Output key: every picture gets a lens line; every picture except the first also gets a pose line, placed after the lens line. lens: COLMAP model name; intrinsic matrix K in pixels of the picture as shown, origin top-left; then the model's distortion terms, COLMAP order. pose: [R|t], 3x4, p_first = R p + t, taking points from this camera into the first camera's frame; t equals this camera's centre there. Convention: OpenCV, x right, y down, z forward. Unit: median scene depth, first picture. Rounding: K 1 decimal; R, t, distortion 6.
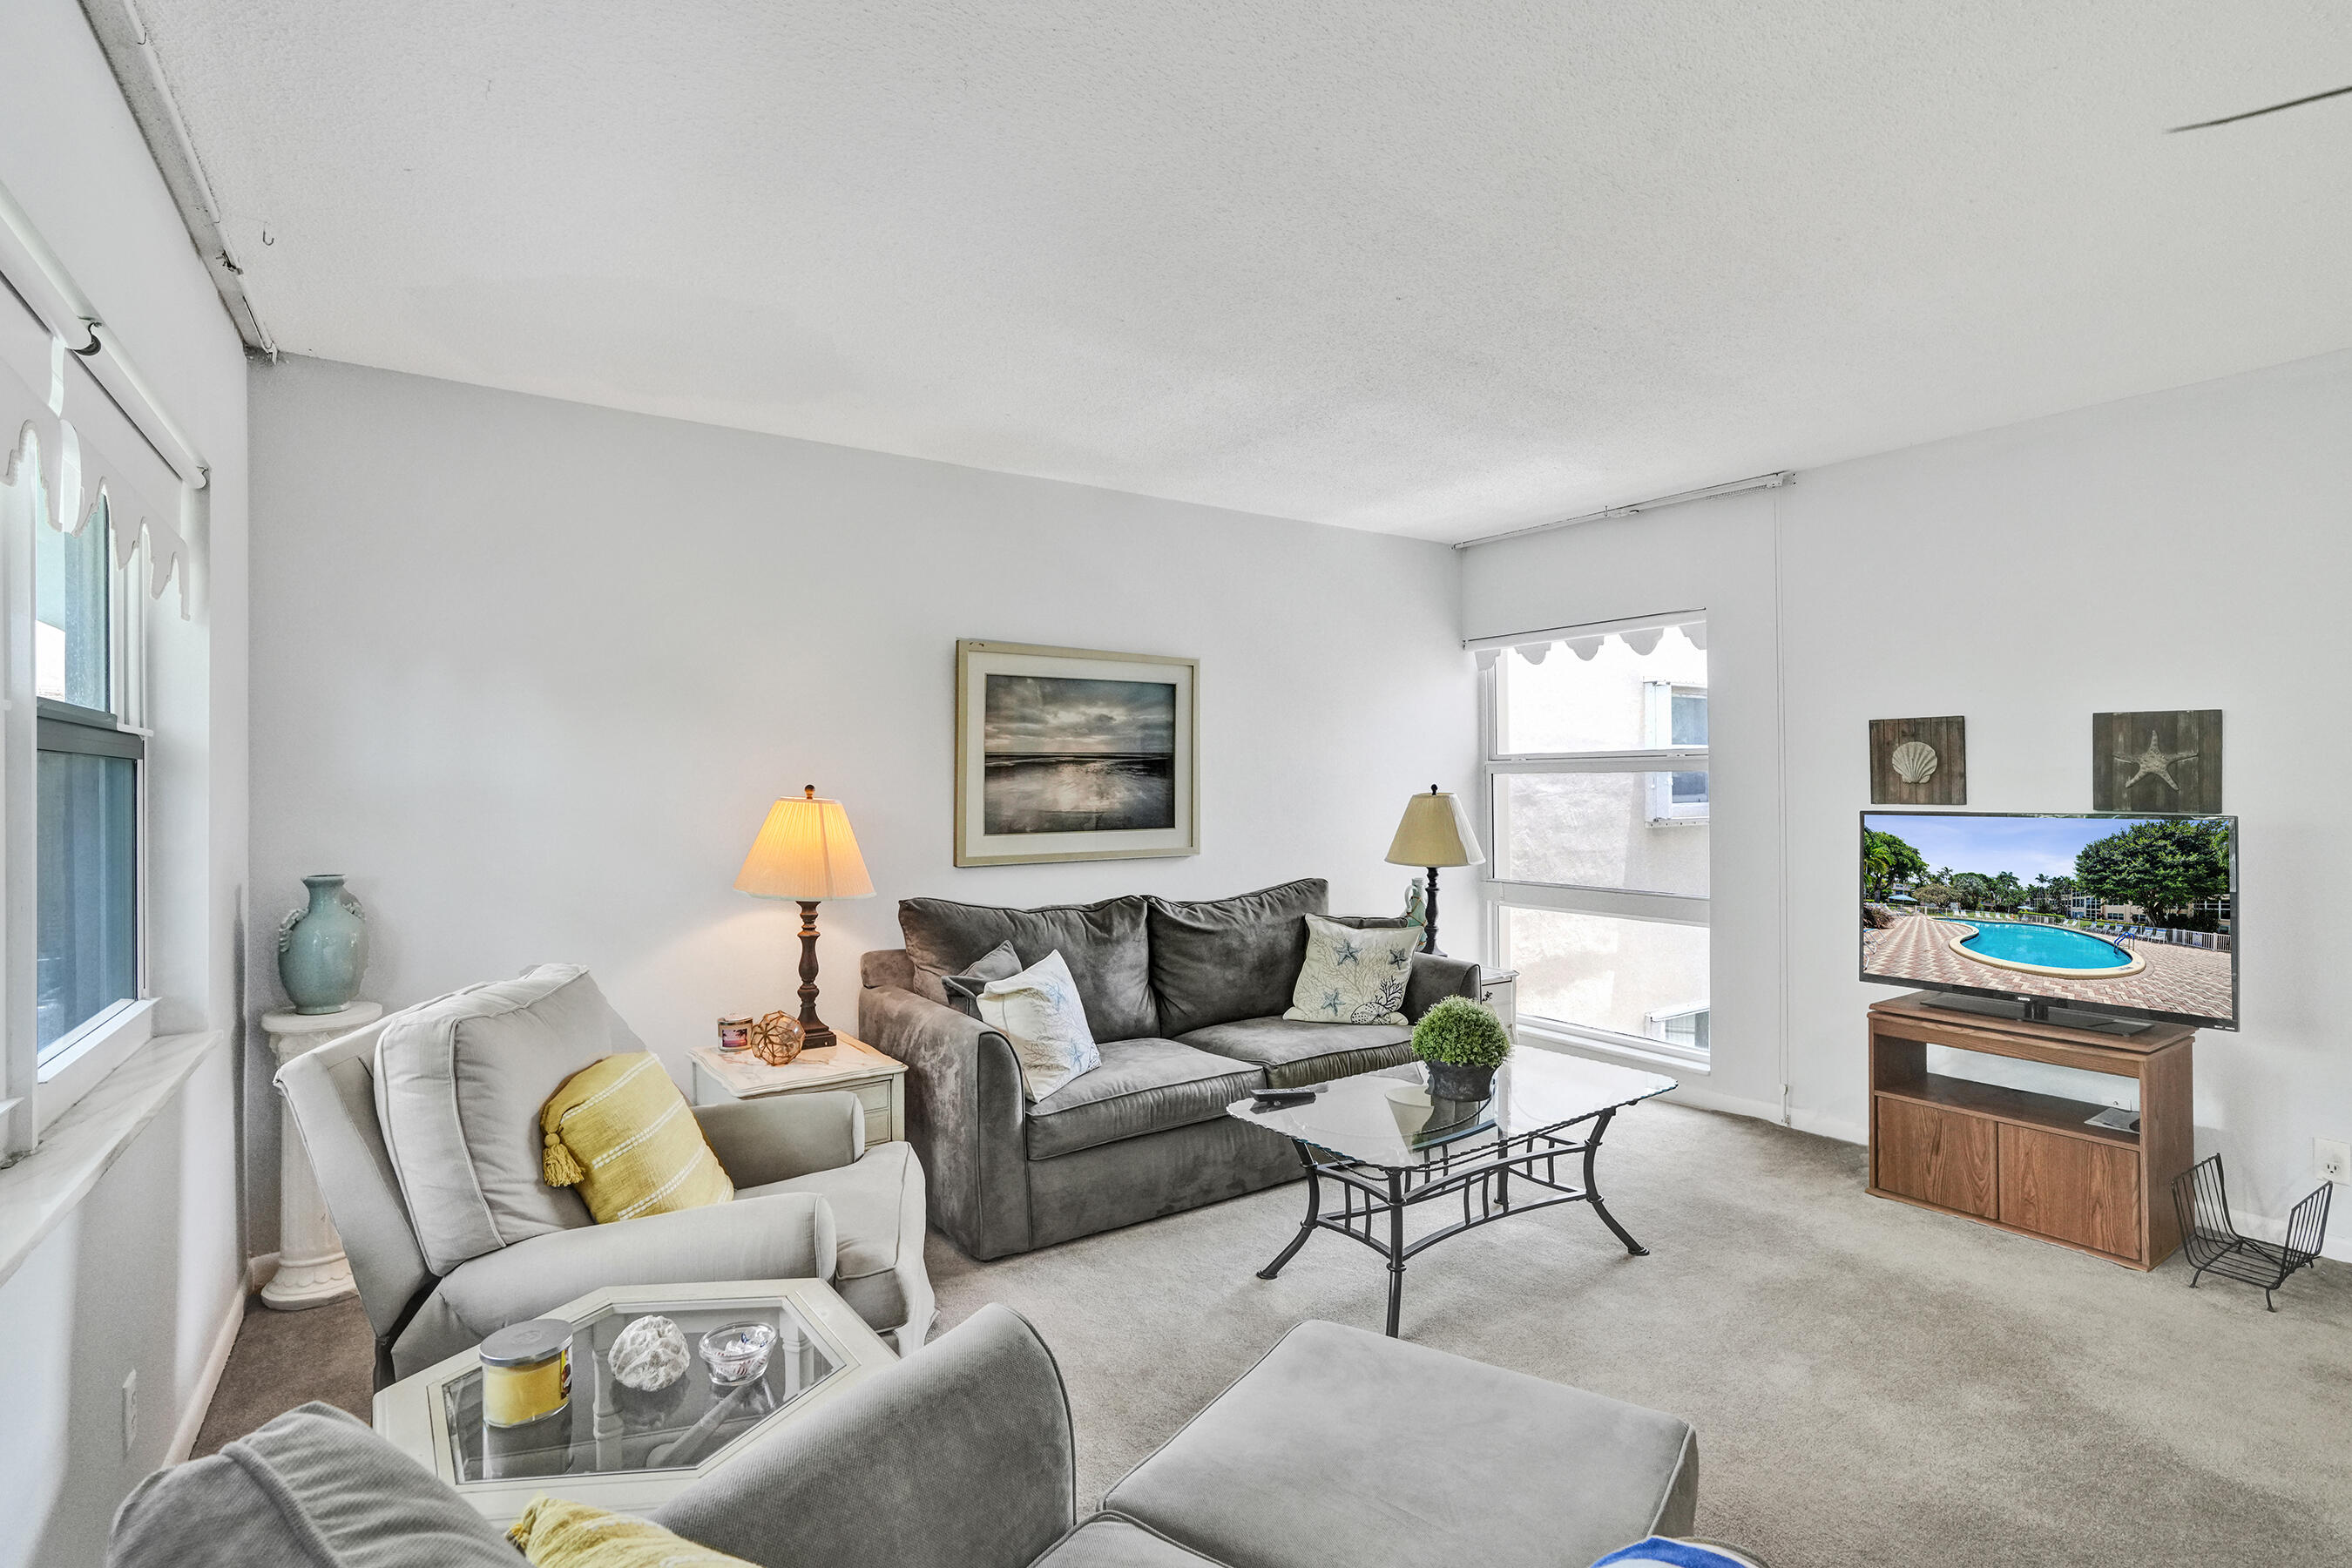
lens RADIAL K [[1138.1, 0, 1194.9], [0, 1138.1, 796.8], [0, 0, 1]] dist [-0.045584, 0.022141]
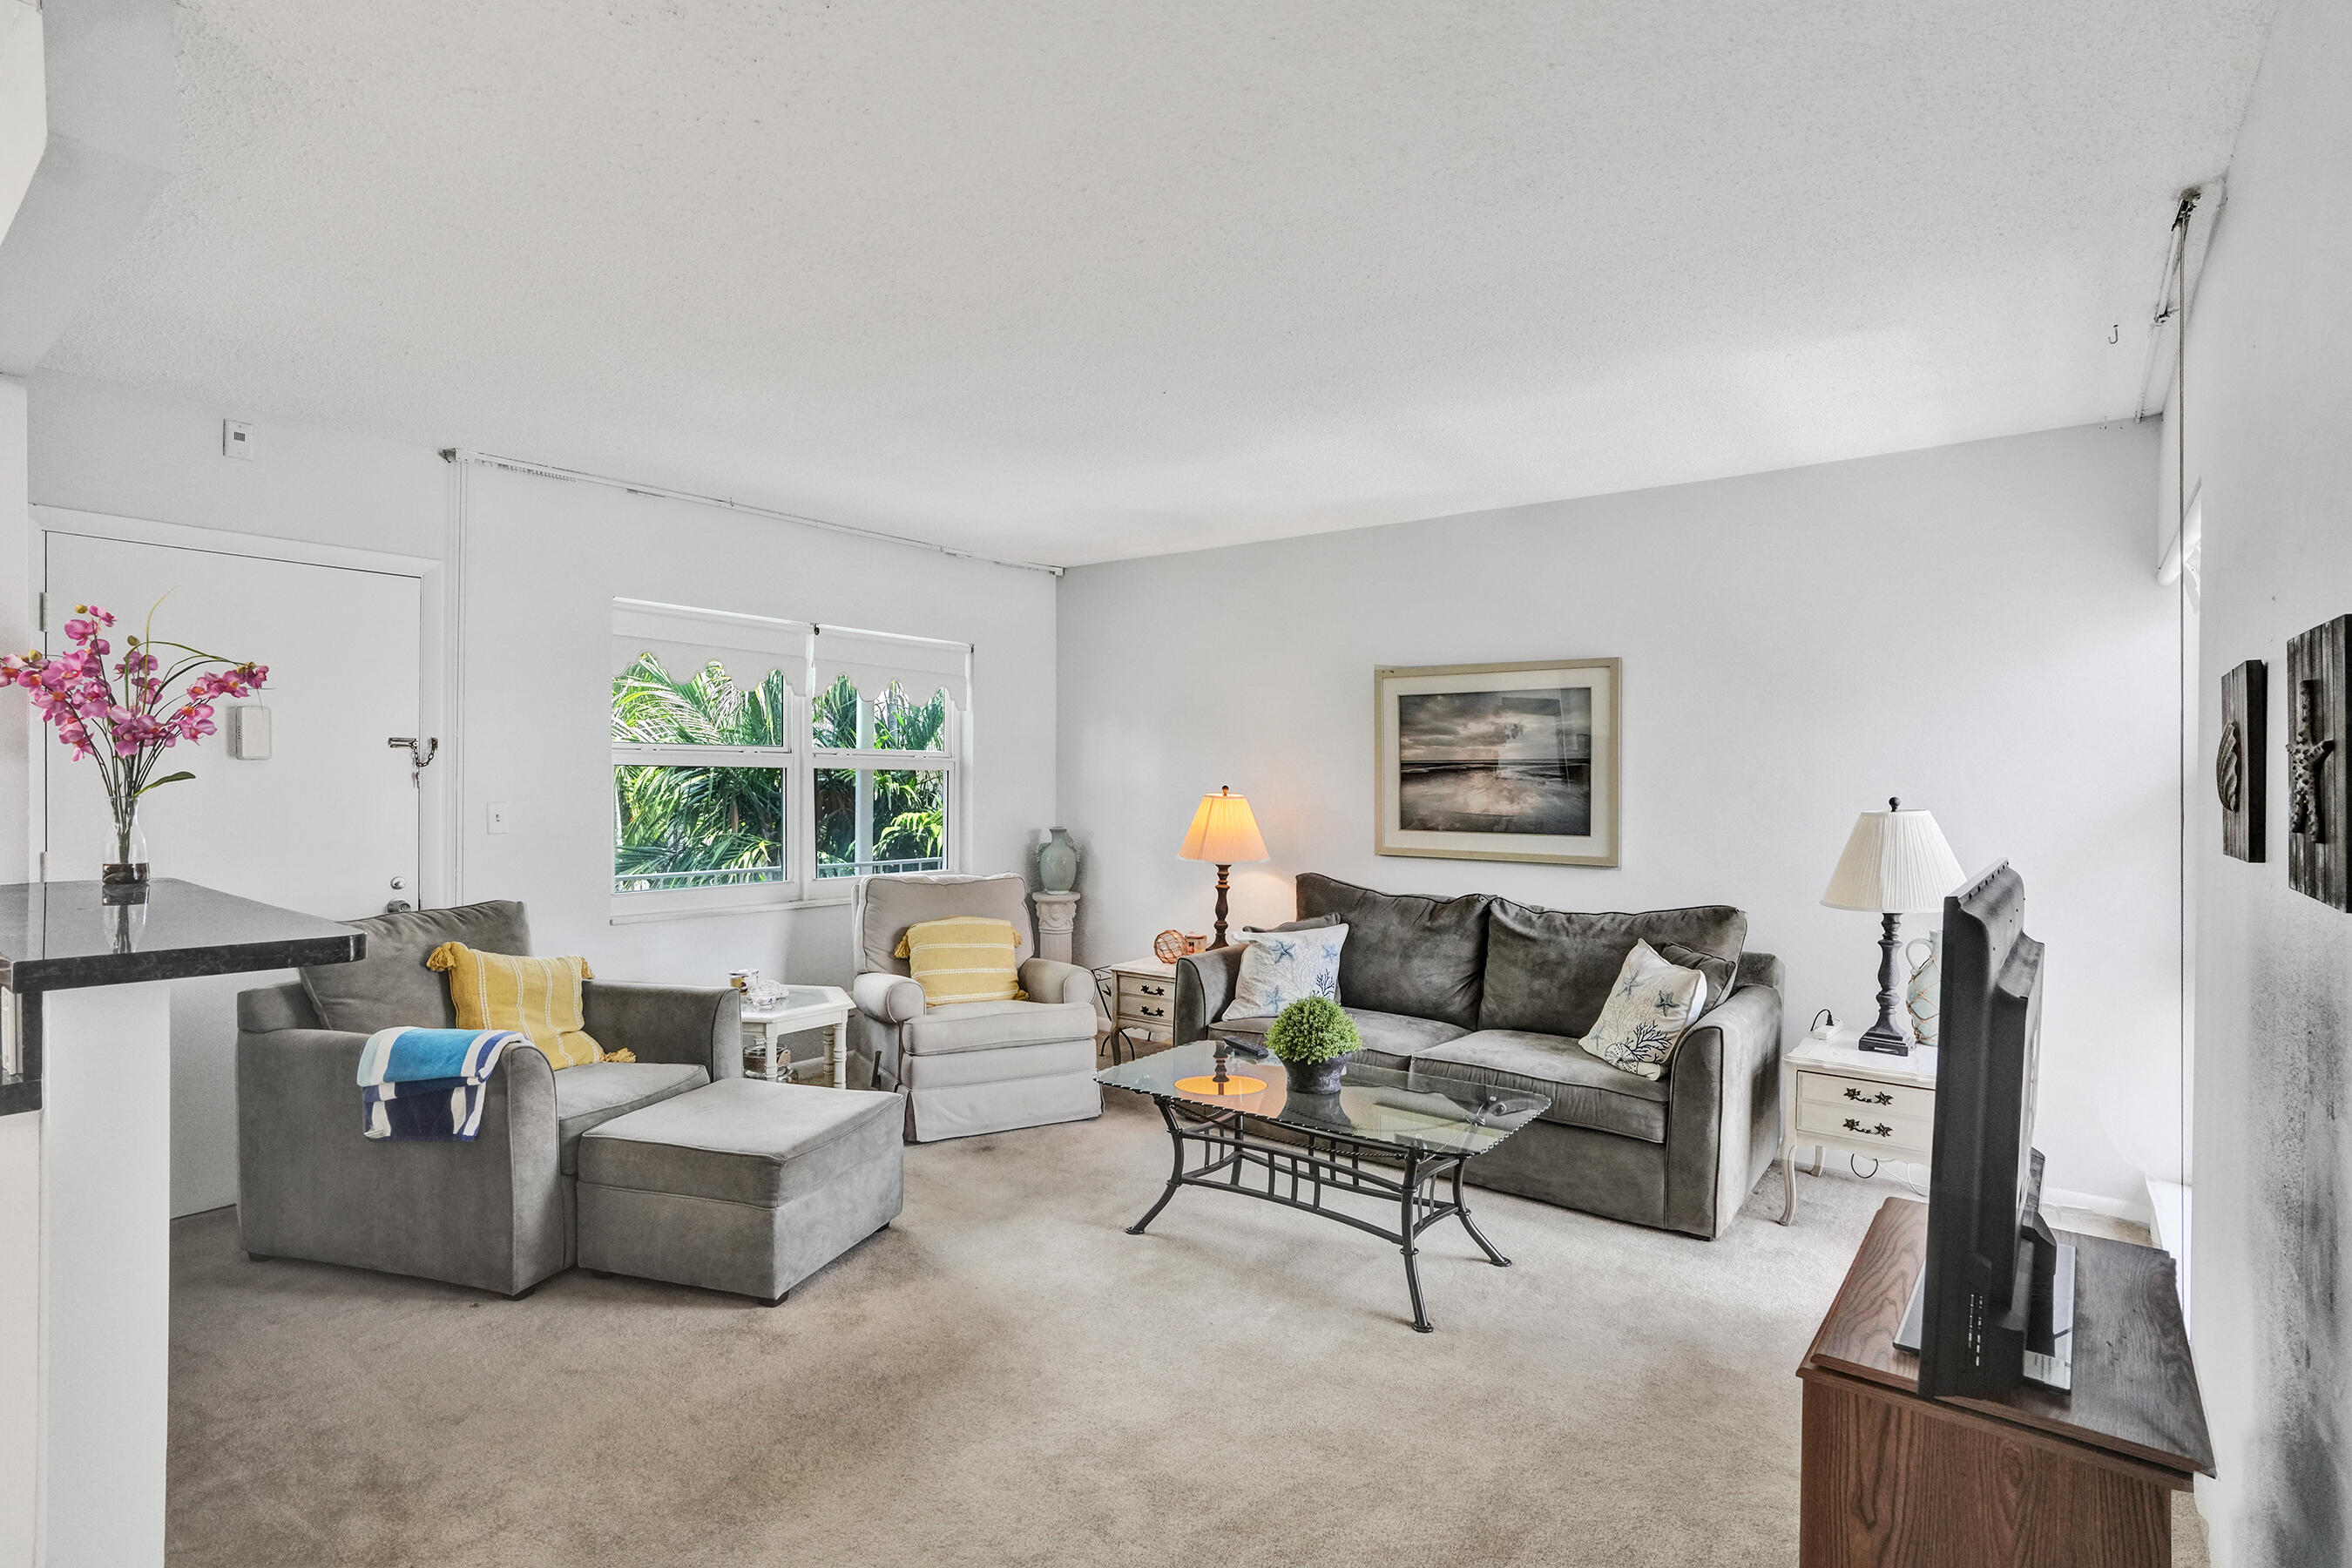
lens RADIAL K [[1138.1, 0, 1178.3], [0, 1138.1, 798.4], [0, 0, 1]] dist [-0.045584, 0.022141]
pose [[0.307924, 0.021068, -0.951178, 0.852146], [-0.023913, 0.999610, 0.014399, -0.011021], [0.951110, 0.018311, 0.308308, 0.398372]]
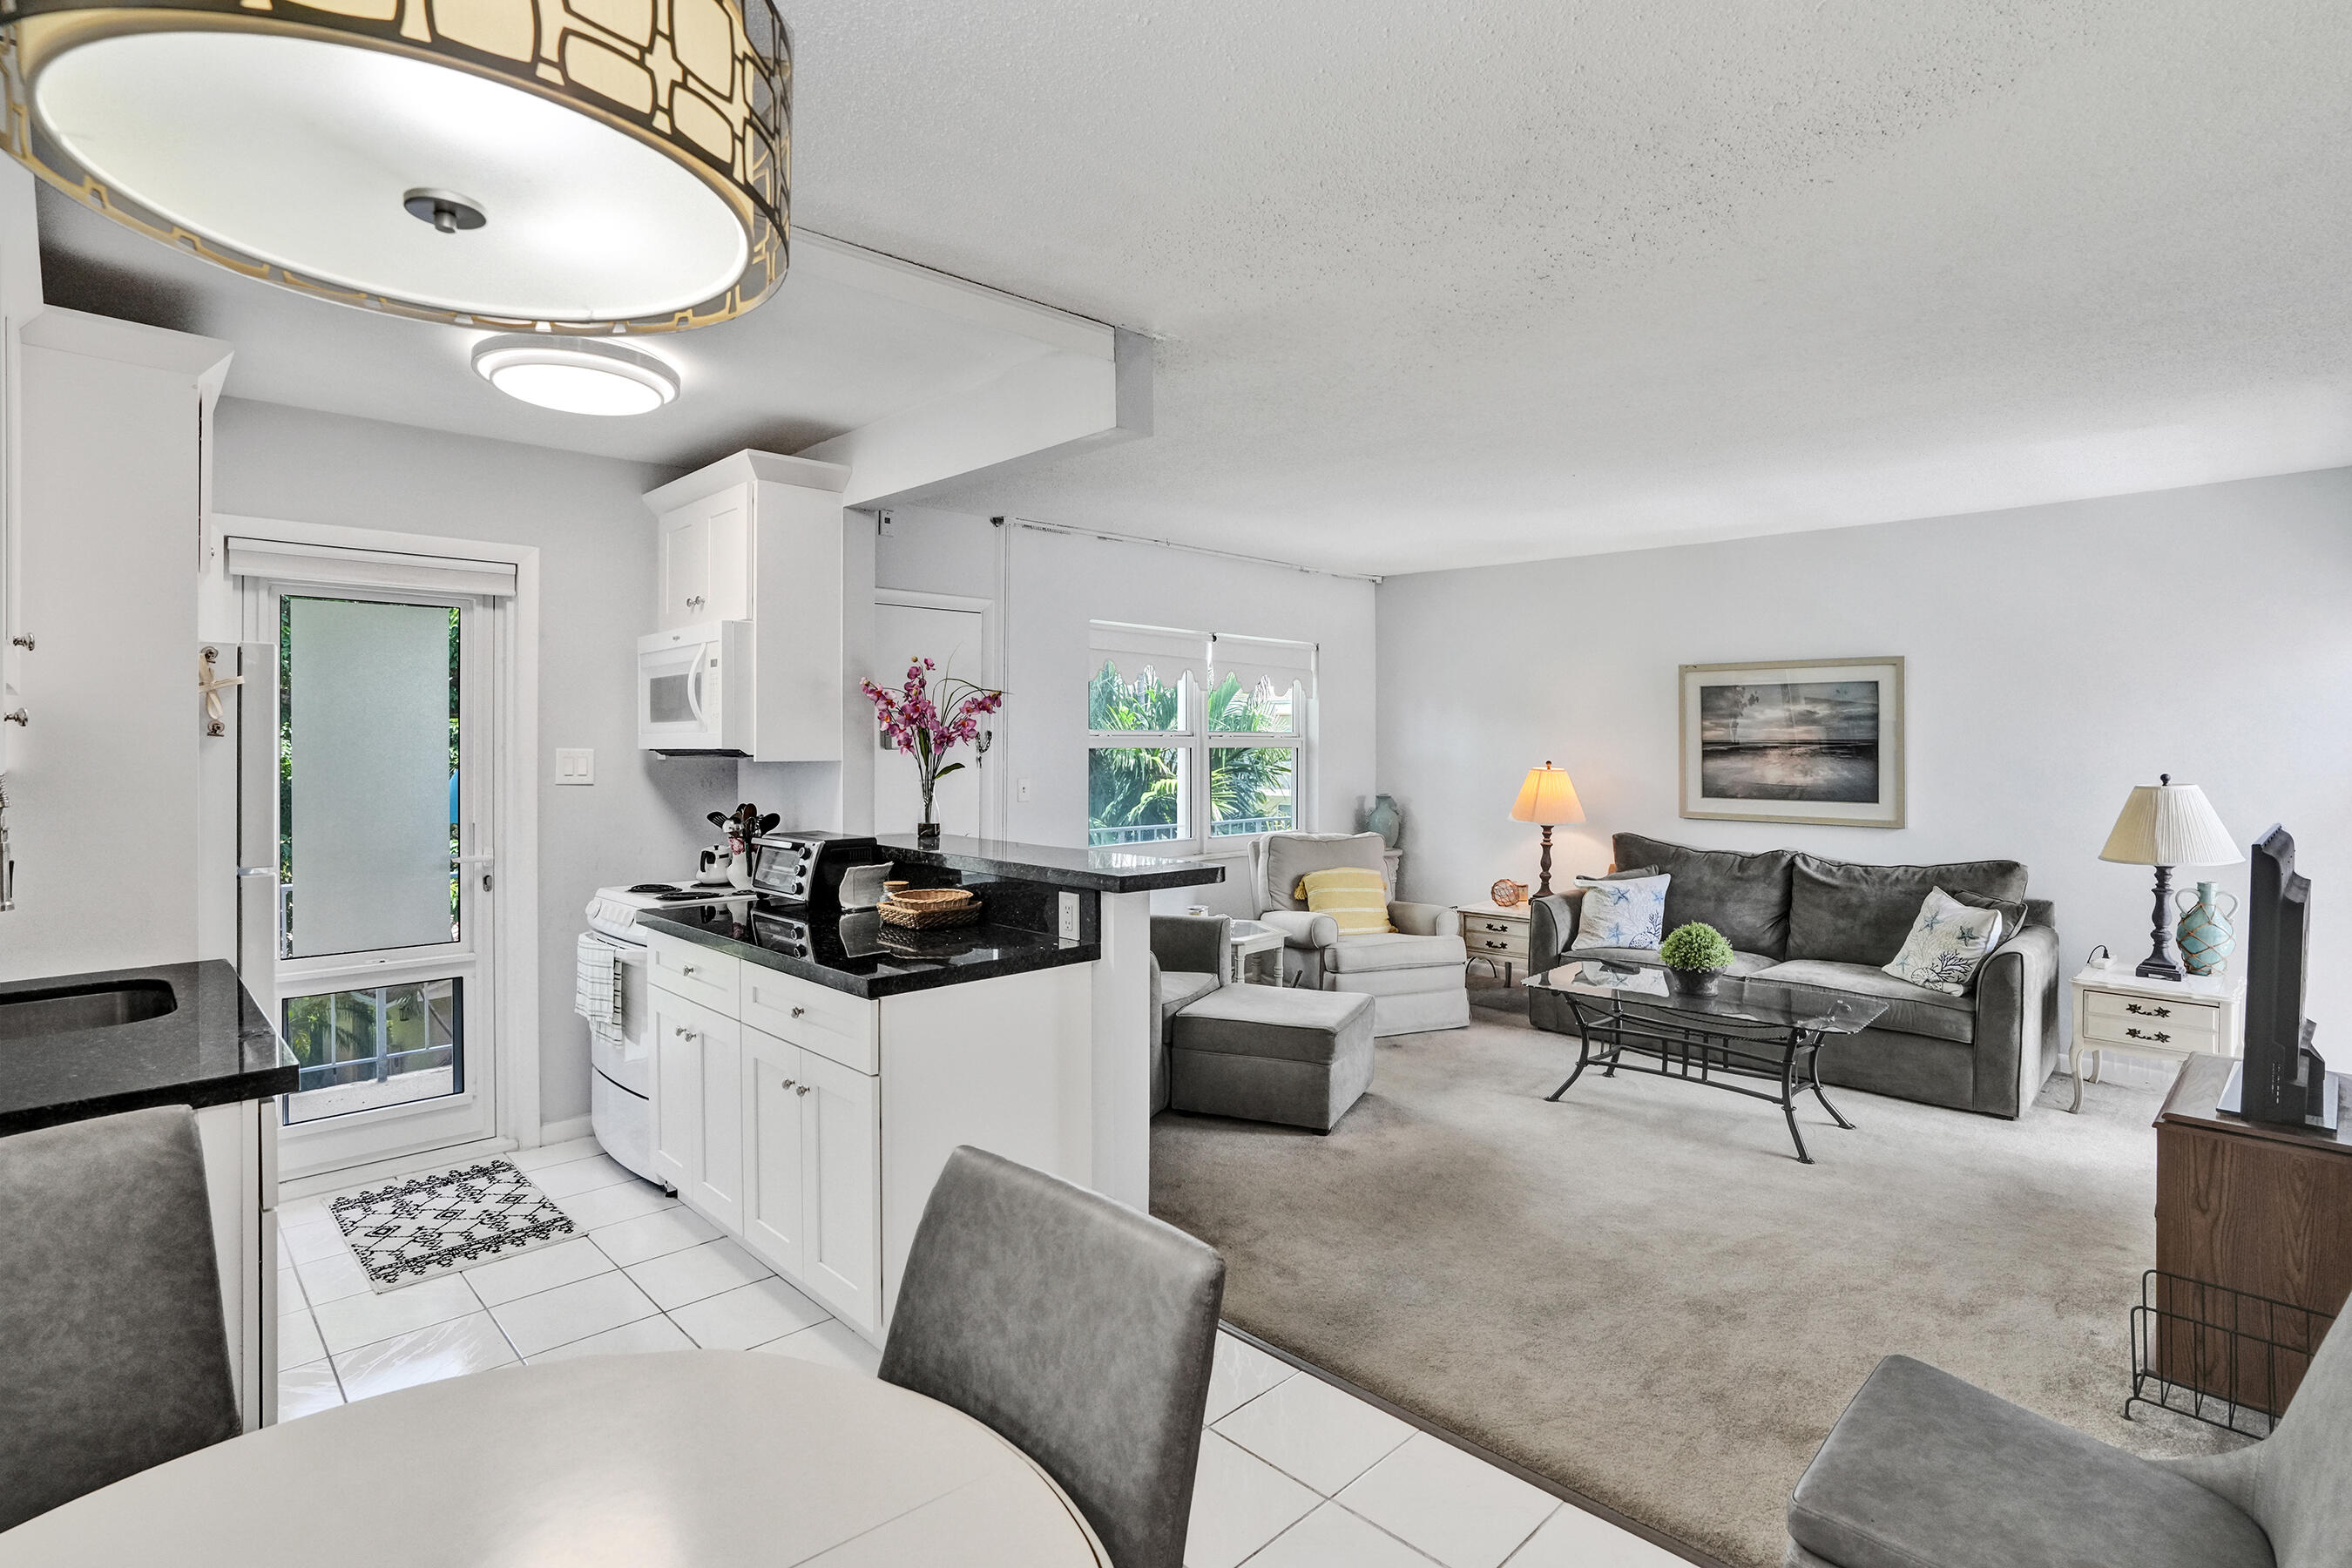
lens RADIAL K [[1138.1, 0, 1171.5], [0, 1138.1, 751.3], [0, 0, 1]] dist [-0.045584, 0.022141]
pose [[0.184221, 0.012869, -0.982801, 1.061956], [-0.018493, 0.999783, 0.009625, -0.025804], [0.982711, 0.016402, 0.184419, 0.074109]]
